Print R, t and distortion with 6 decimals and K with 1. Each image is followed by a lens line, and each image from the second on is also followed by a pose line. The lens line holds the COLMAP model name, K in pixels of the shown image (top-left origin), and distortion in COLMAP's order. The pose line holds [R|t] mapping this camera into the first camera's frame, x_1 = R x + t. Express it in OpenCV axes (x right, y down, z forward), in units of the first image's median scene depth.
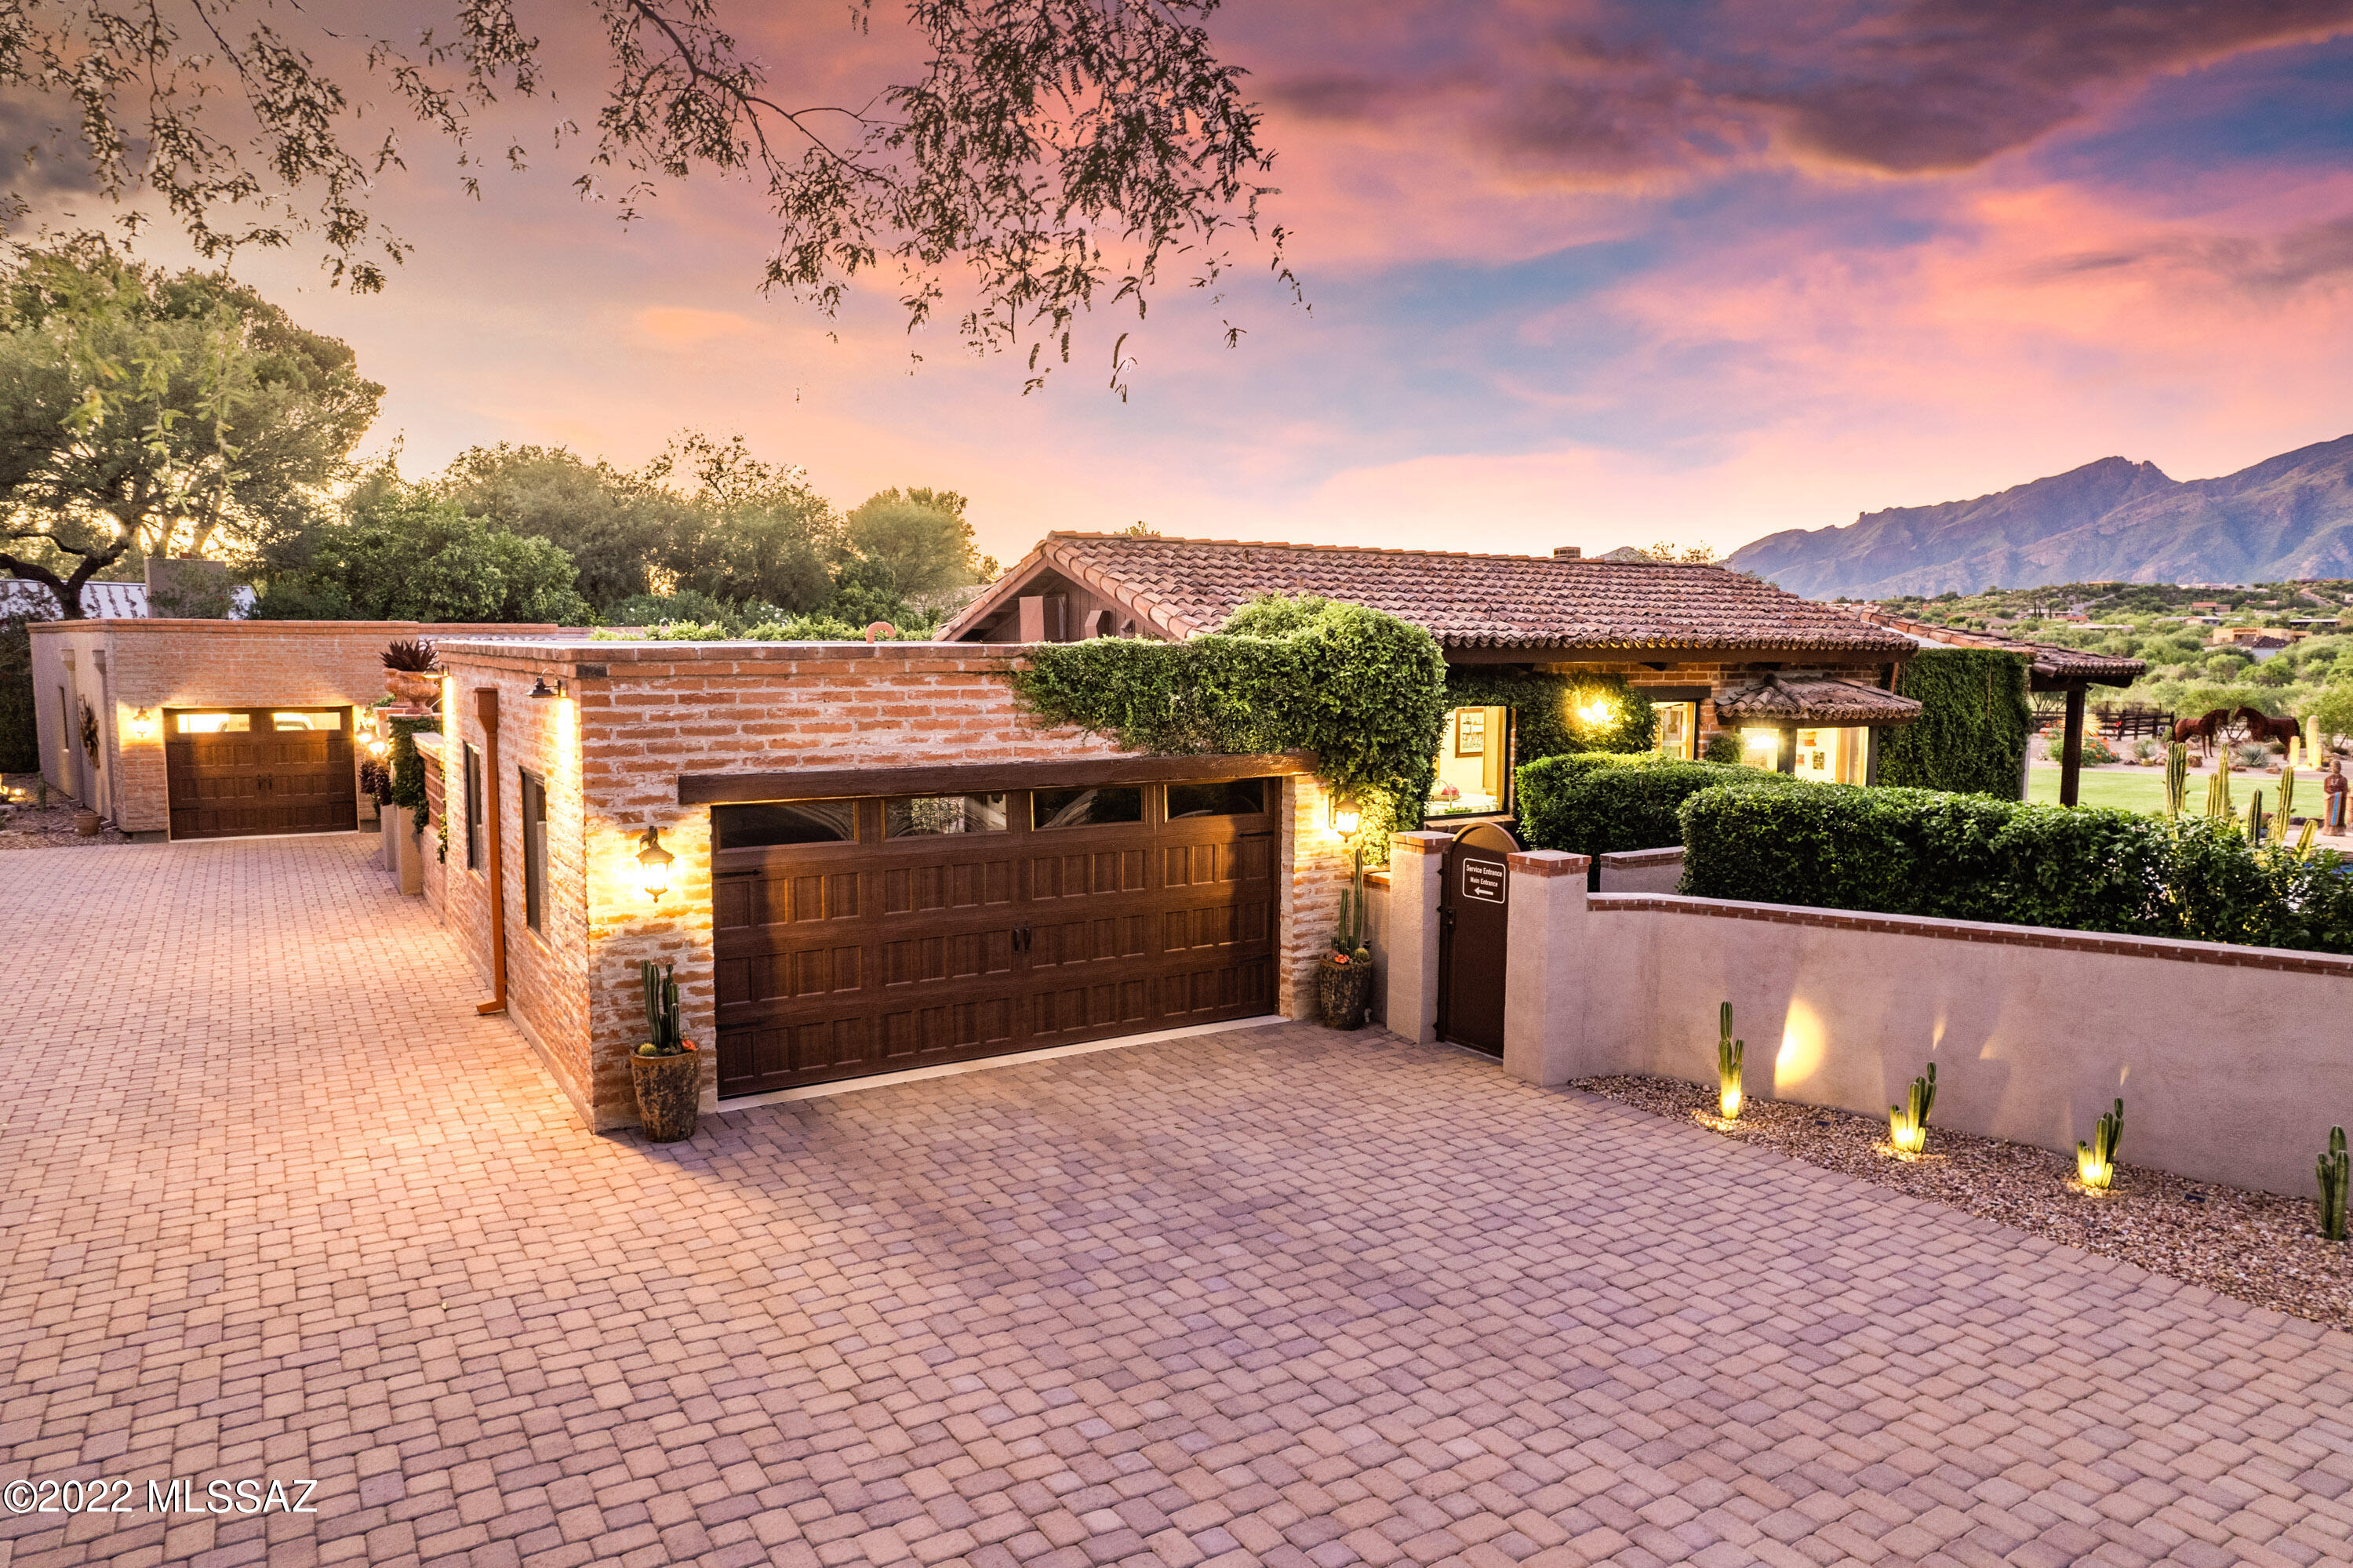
lens RADIAL K [[1518.5, 0, 1176.5], [0, 1518.5, 784.0], [0, 0, 1]] dist [-0.087162, 0.084283]
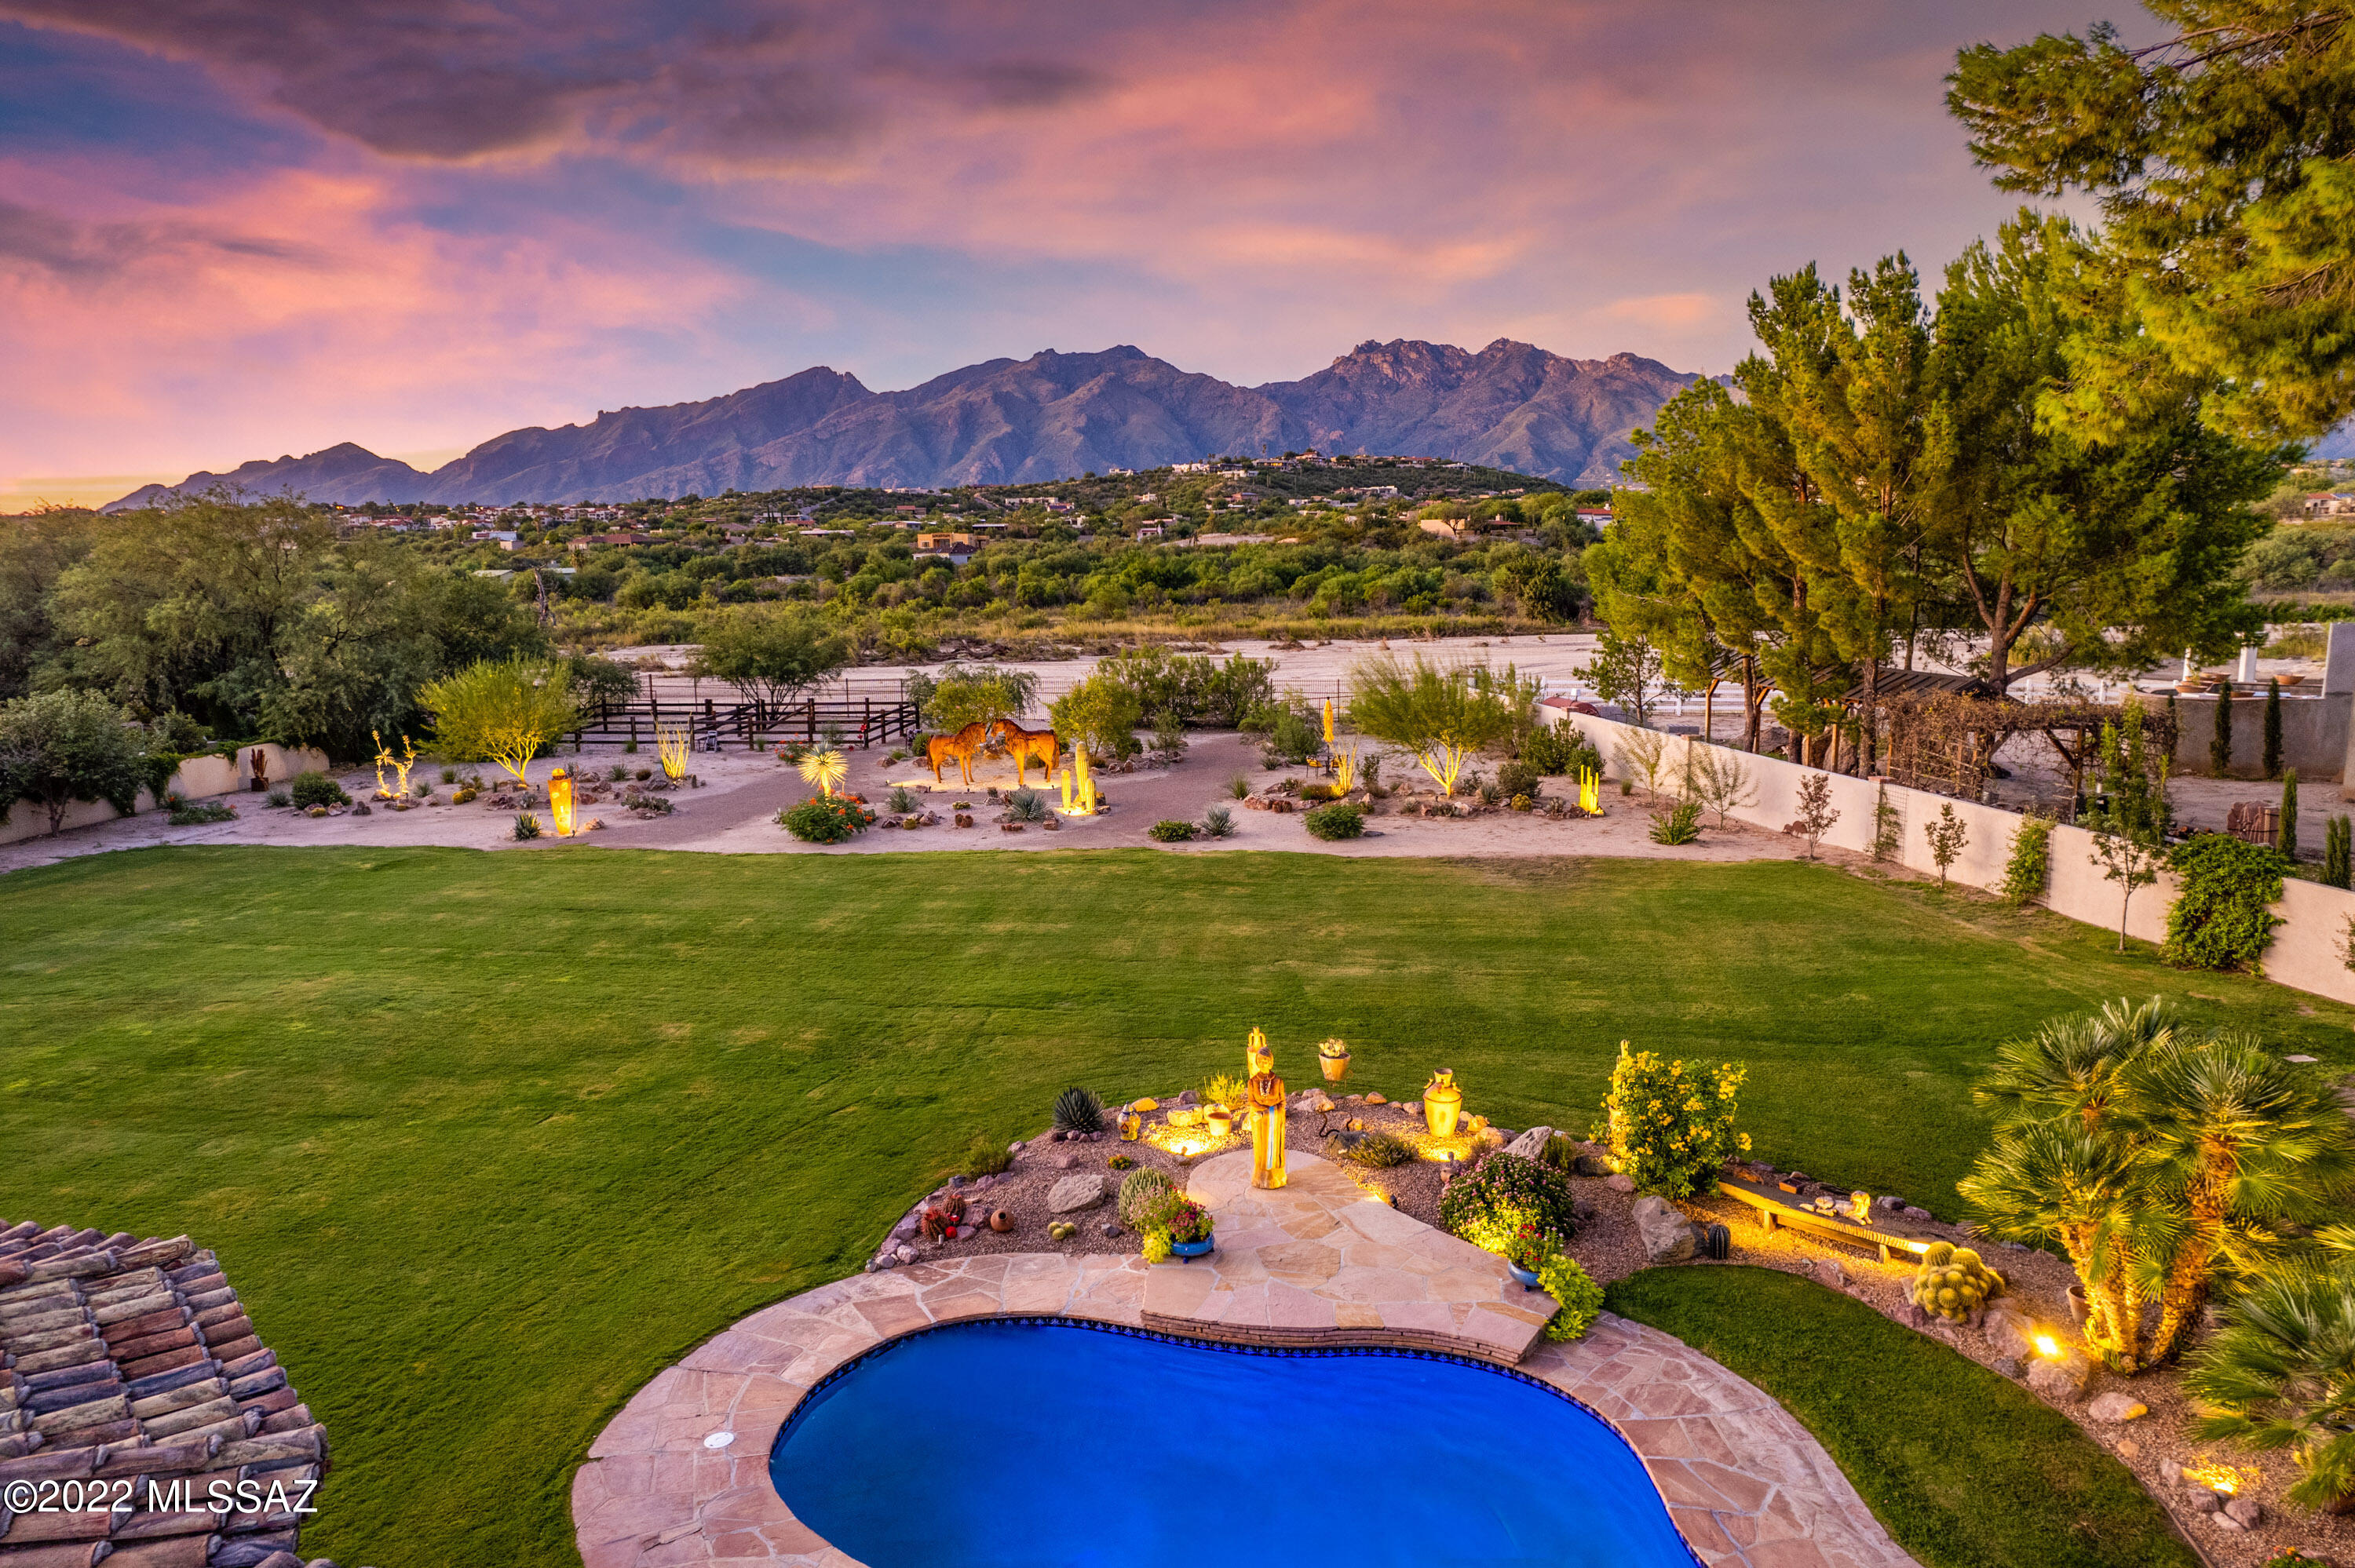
lens RADIAL K [[1557.4, 0, 1162.6], [0, 1557.4, 809.8], [0, 0, 1]] dist [-0.056672, 0.043312]
pose [[0.721870, -0.131453, 0.679429, 0.213873], [0.079838, 0.991057, 0.106921, -0.086235], [-0.687408, -0.022939, 0.725909, 0.341035]]
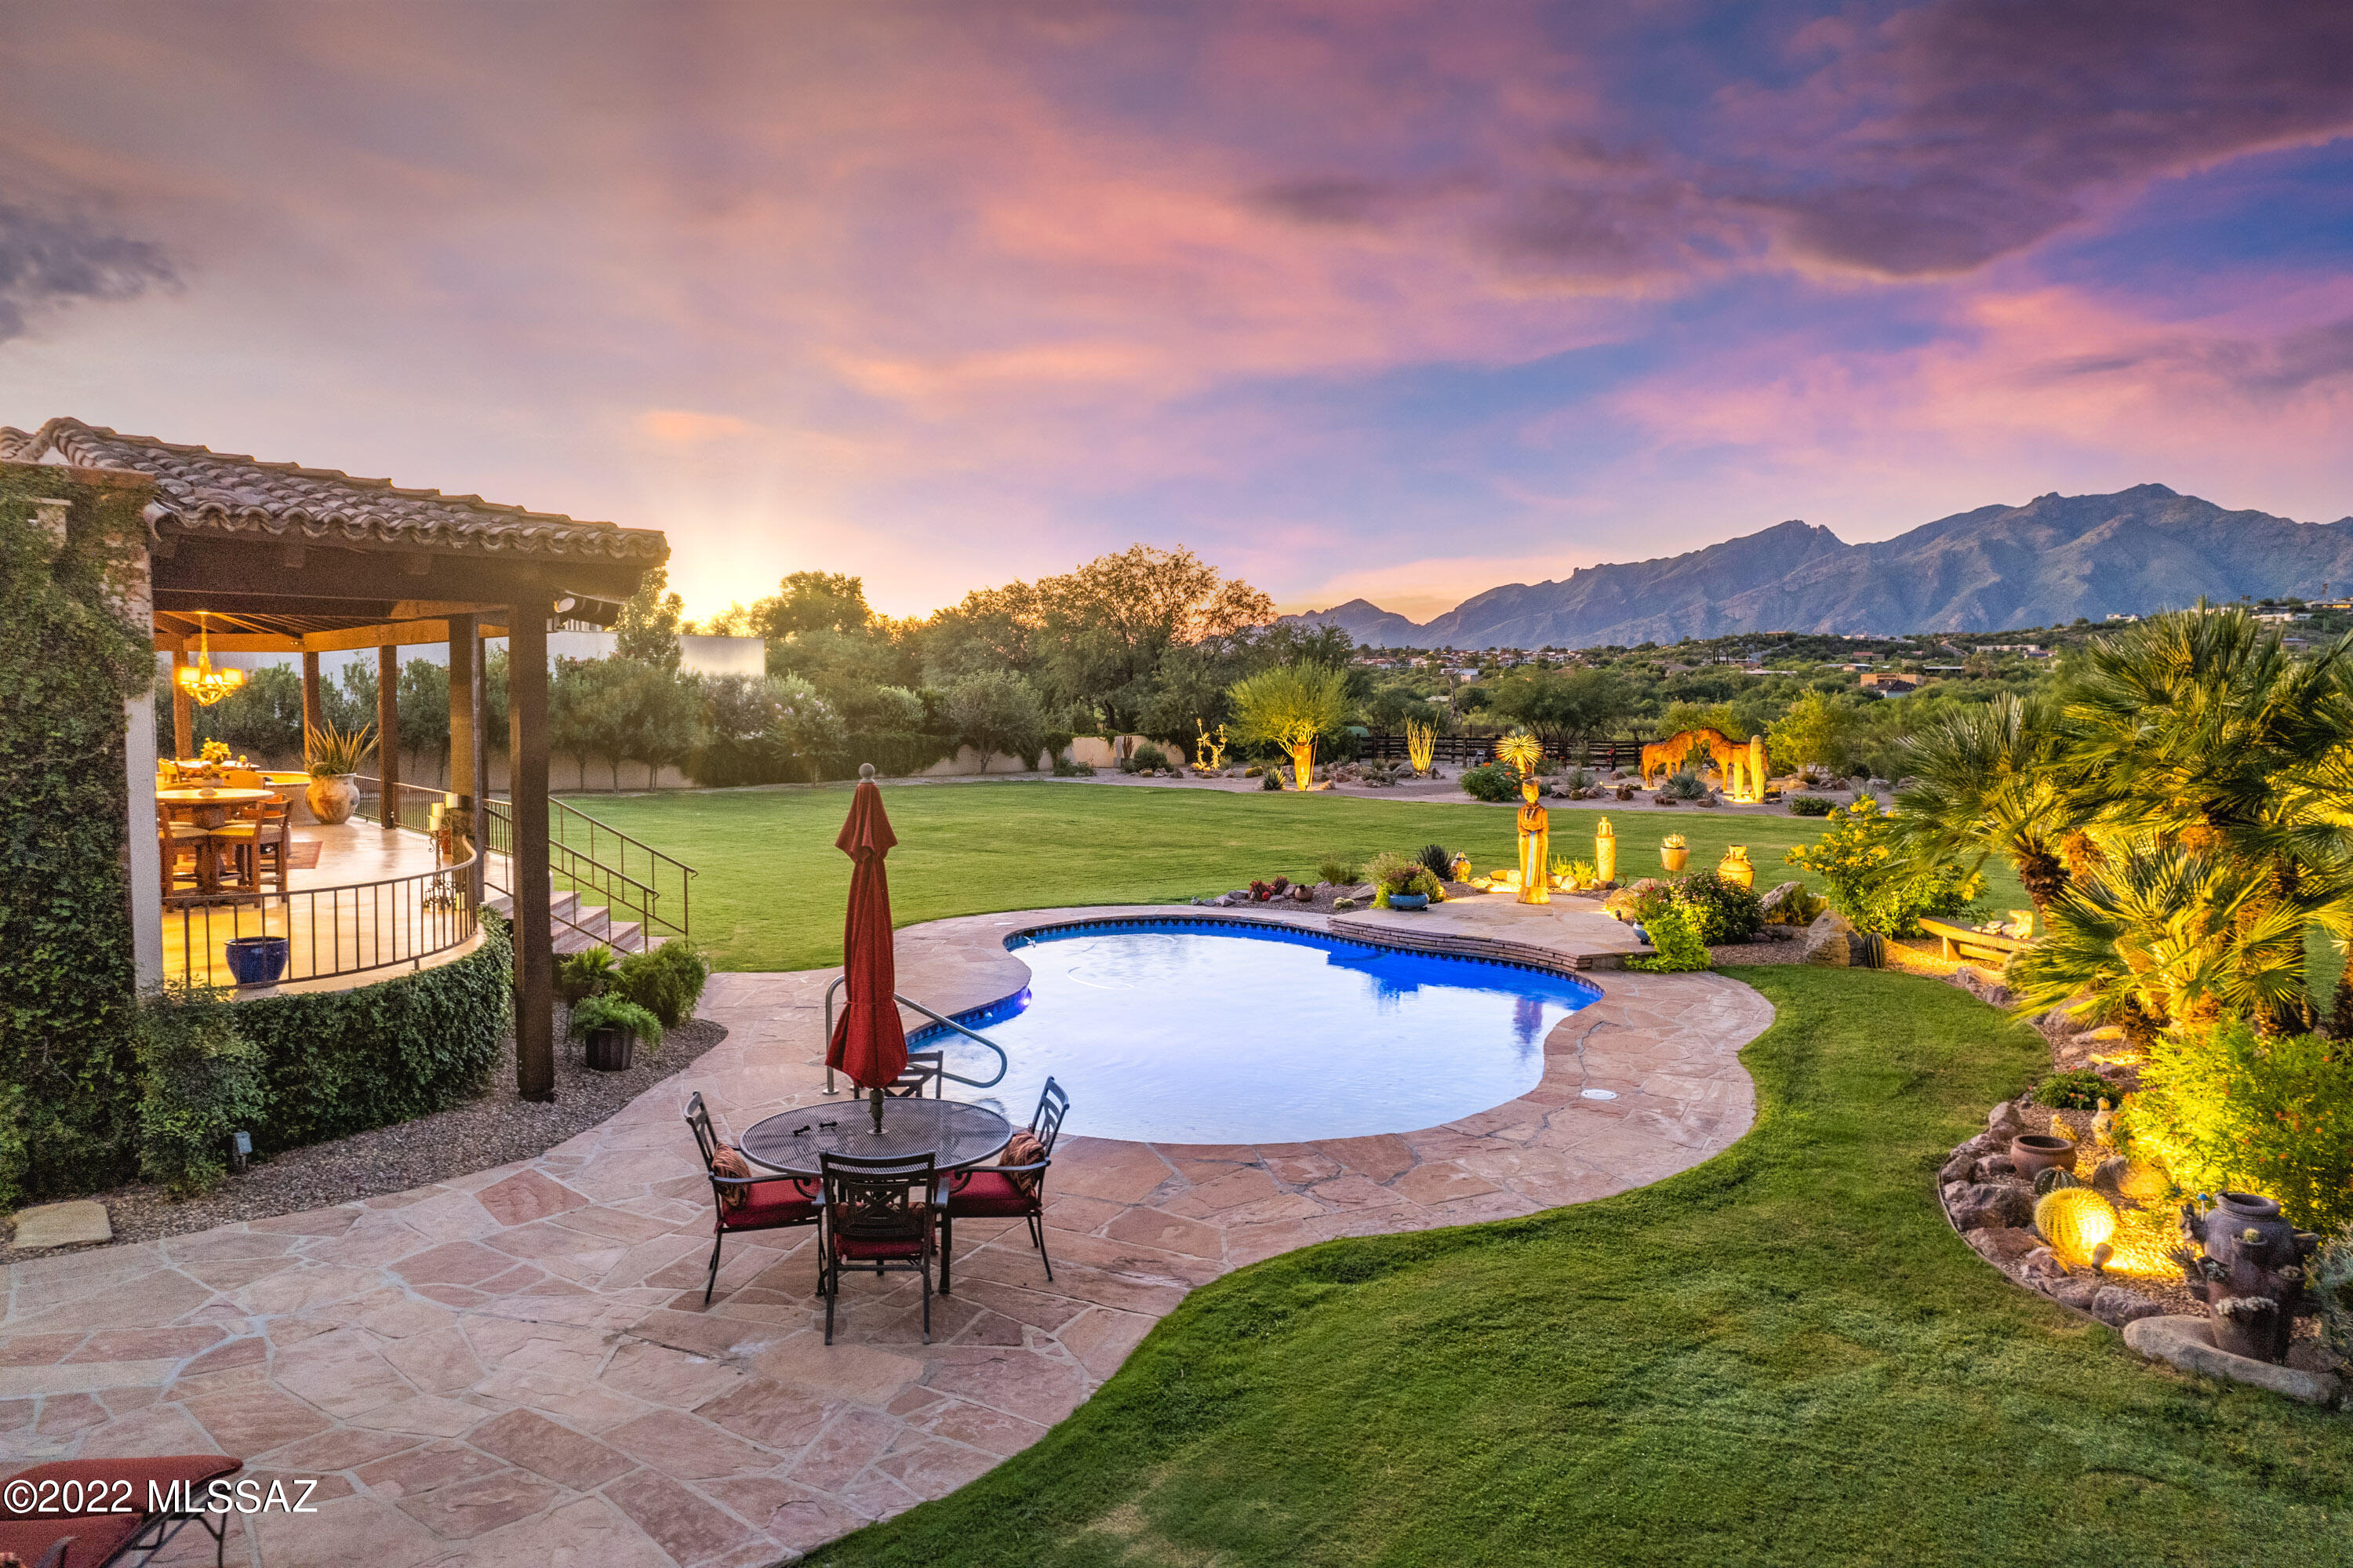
lens RADIAL K [[1518.5, 0, 1176.5], [0, 1518.5, 784.0], [0, 0, 1]] dist [-0.087162, 0.084283]
pose [[0.986113, -0.009686, 0.165792, 0.286981], [0.015115, 0.999389, -0.031512, 0.001623], [-0.165386, 0.033580, 0.985657, 0.218583]]
